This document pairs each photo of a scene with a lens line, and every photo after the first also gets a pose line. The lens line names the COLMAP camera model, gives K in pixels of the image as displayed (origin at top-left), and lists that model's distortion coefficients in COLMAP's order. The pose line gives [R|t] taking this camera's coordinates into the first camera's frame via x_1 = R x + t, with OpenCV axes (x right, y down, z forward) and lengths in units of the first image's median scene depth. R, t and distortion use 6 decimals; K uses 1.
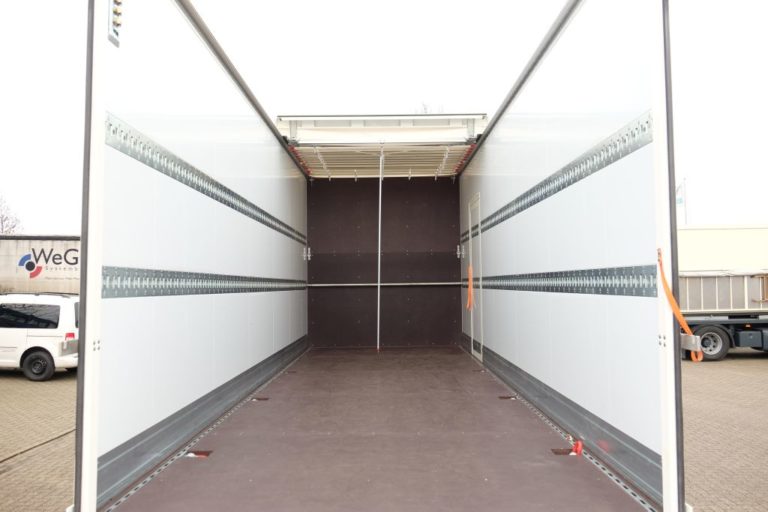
lens RADIAL K [[614.0, 0, 384.0], [0, 614.0, 256.0], [0, 0, 1]] dist [0.000072, 0.115221]
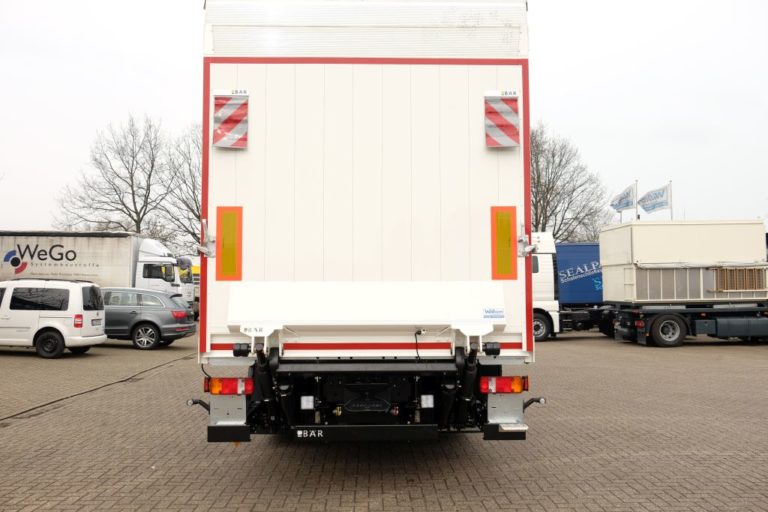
lens RADIAL K [[662.6, 0, 378.4], [0, 662.6, 256.9], [0, 0, 1]] dist [0.001713, 0.105735]
pose [[0.999778, 0.002927, 0.020842, -0.003013], [-0.002702, 0.999938, -0.010795, 0.031433], [-0.020872, 0.010736, 0.999725, -0.171967]]
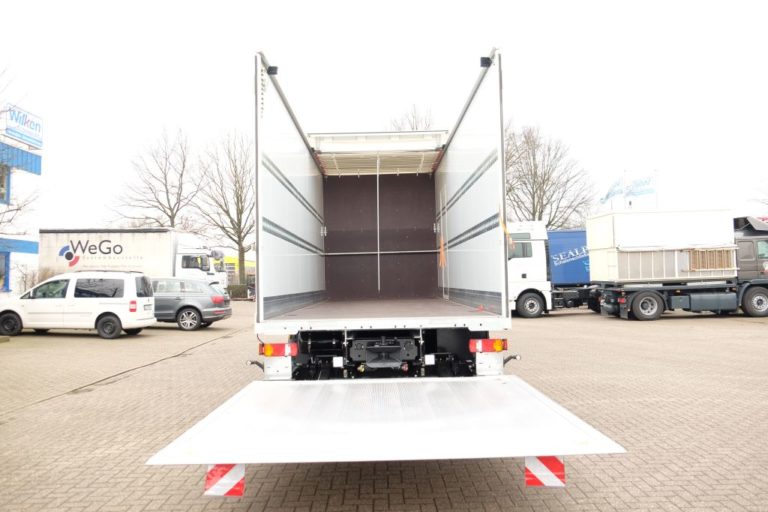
lens RADIAL K [[614.0, 0, 384.0], [0, 614.0, 256.0], [0, 0, 1]] dist [0.000072, 0.115221]
pose [[0.999819, -0.016175, 0.010048, -0.004330], [0.016097, 0.999840, 0.007845, 0.028802], [-0.010174, -0.007682, 0.999919, -0.244511]]
